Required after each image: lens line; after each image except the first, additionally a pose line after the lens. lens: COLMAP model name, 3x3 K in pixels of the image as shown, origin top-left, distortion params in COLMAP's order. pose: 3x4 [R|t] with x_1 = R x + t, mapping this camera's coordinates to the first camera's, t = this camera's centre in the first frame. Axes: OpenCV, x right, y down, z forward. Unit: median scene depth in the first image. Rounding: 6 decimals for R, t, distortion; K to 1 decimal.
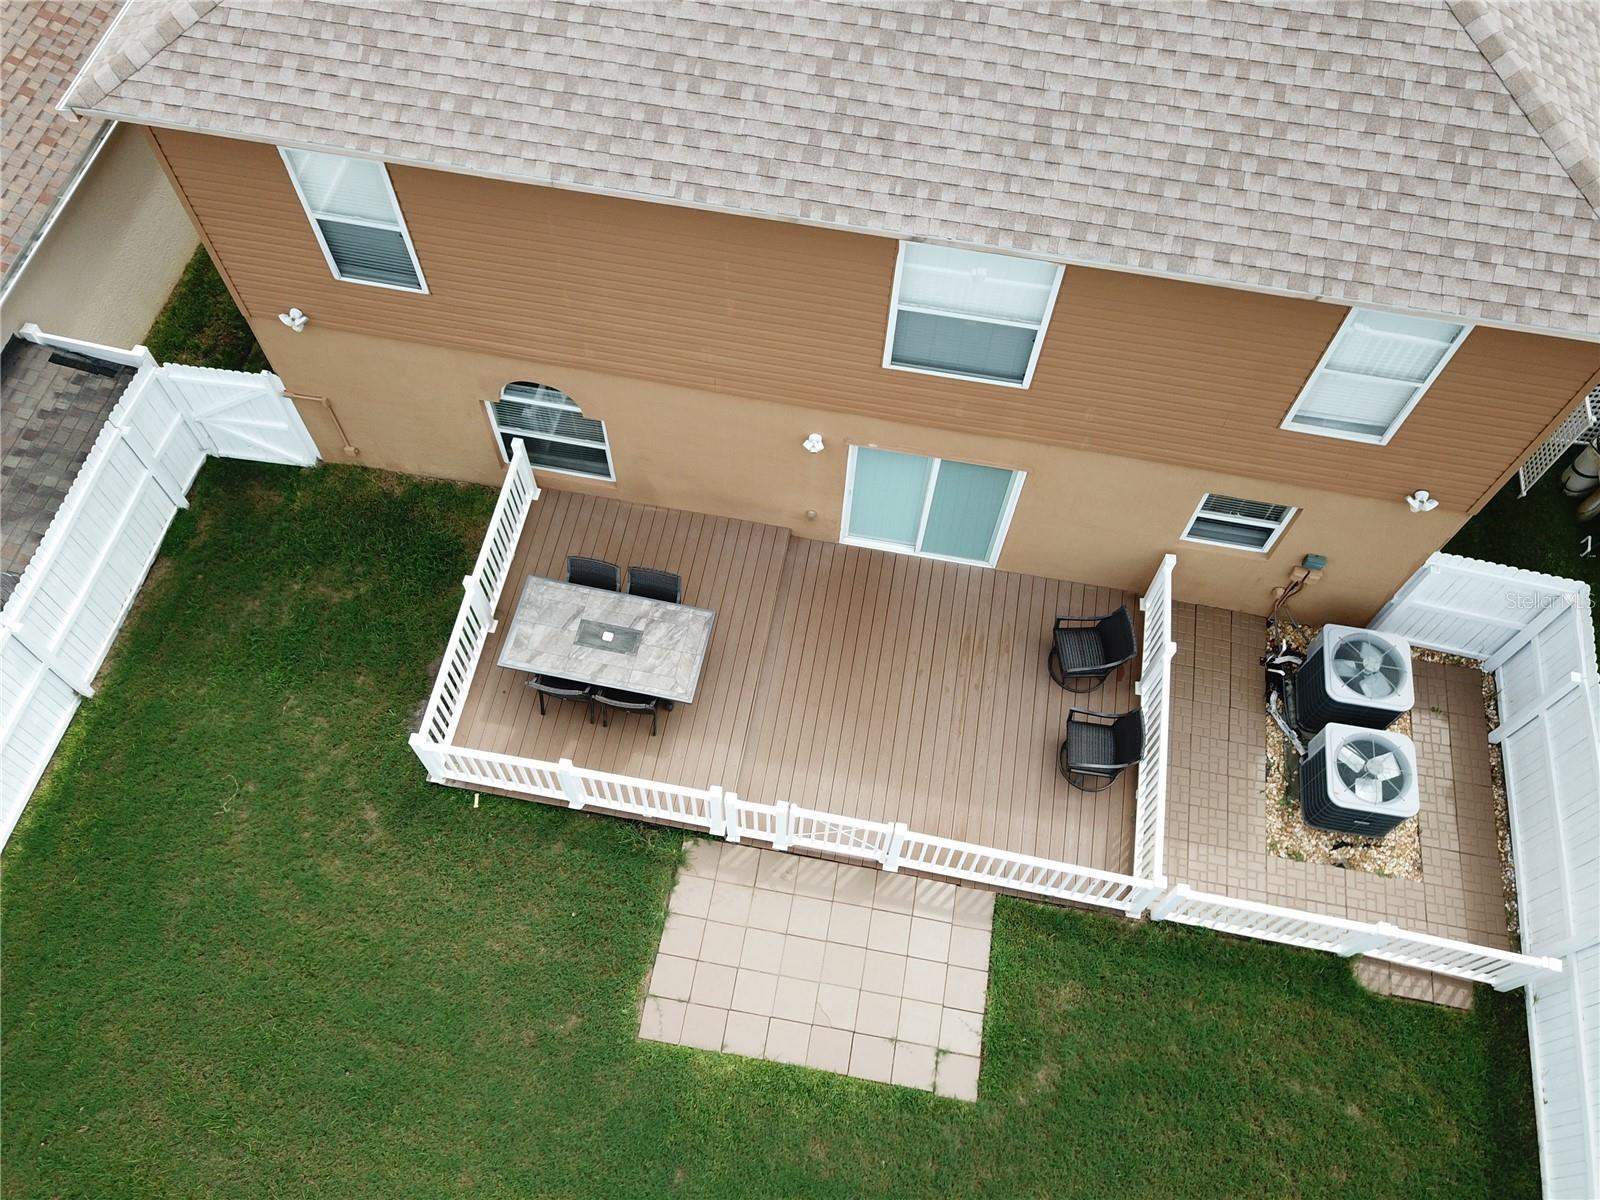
lens RADIAL K [[1240.9, 0, 771.2], [0, 1240.9, 599.2], [0, 0, 1]] dist [0.031220, -0.048138]
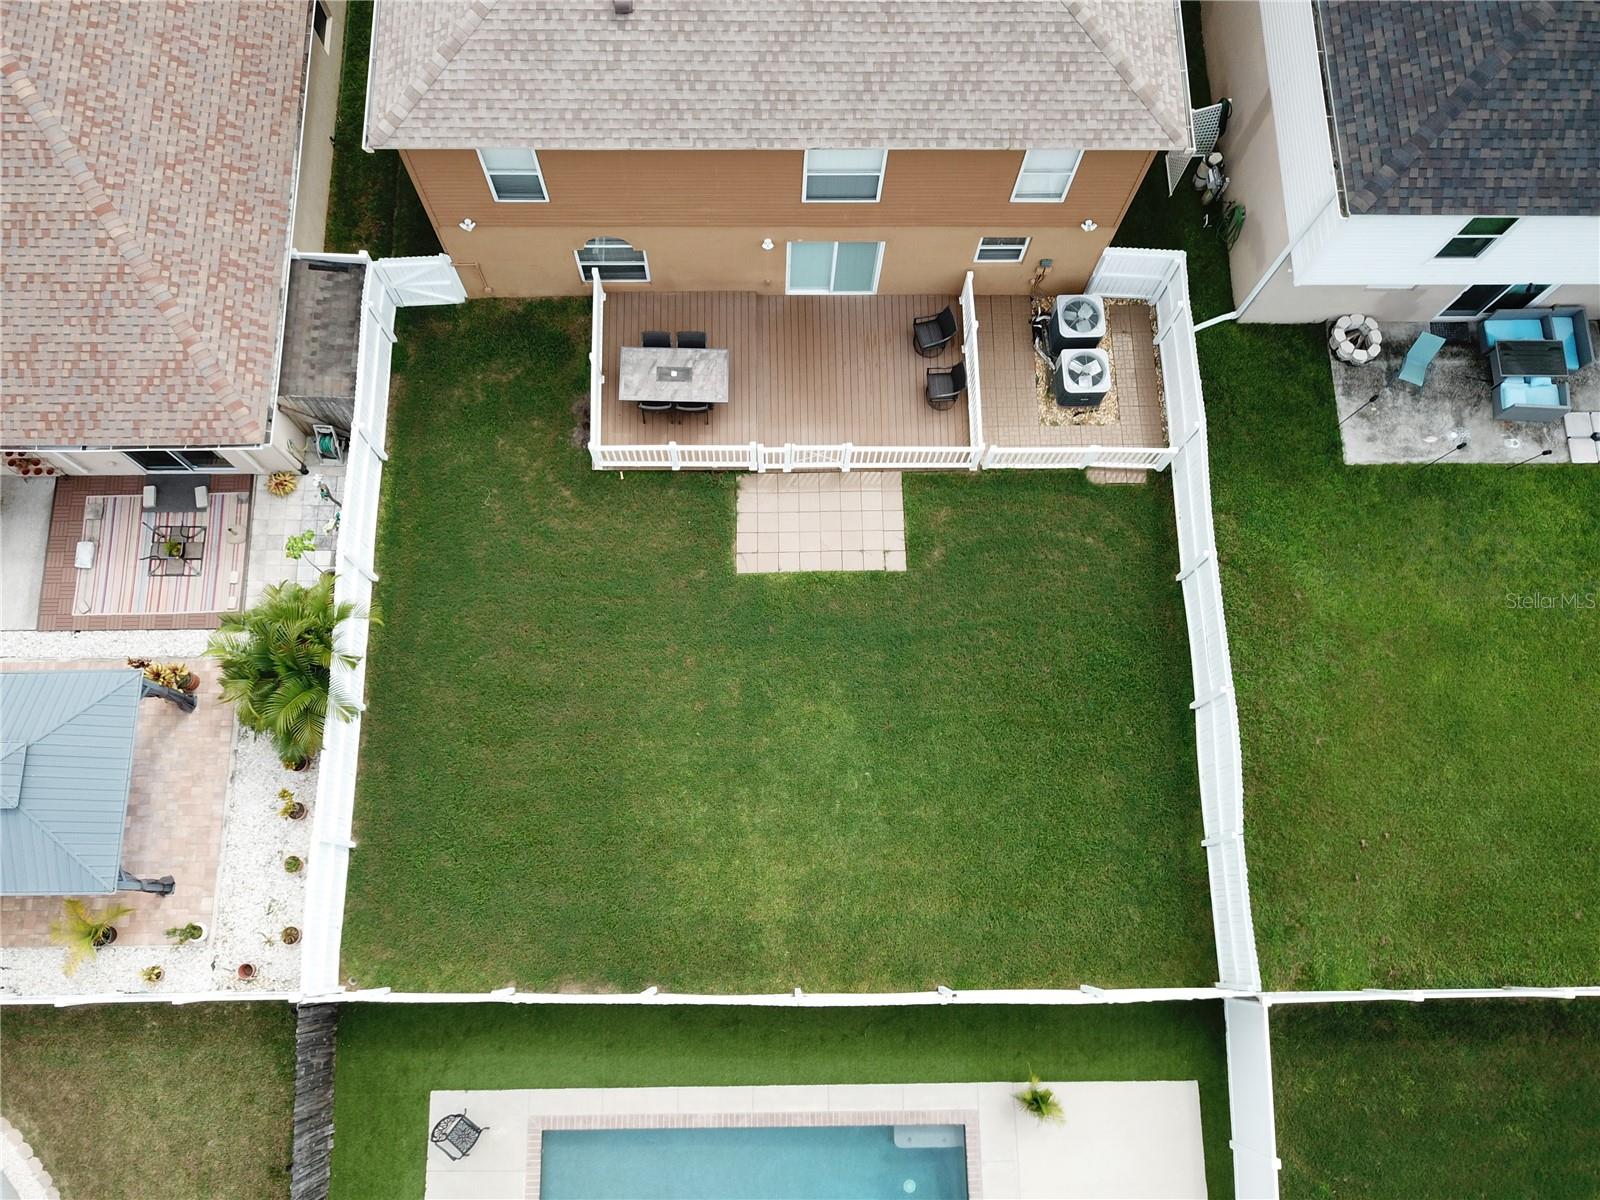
lens RADIAL K [[1240.9, 0, 771.2], [0, 1240.9, 599.2], [0, 0, 1]] dist [0.031220, -0.048138]
pose [[0.980709, -0.188855, 0.050438, -0.152204], [0.171895, 0.956064, 0.237475, -0.063803], [-0.093070, -0.224223, 0.970083, -0.883680]]
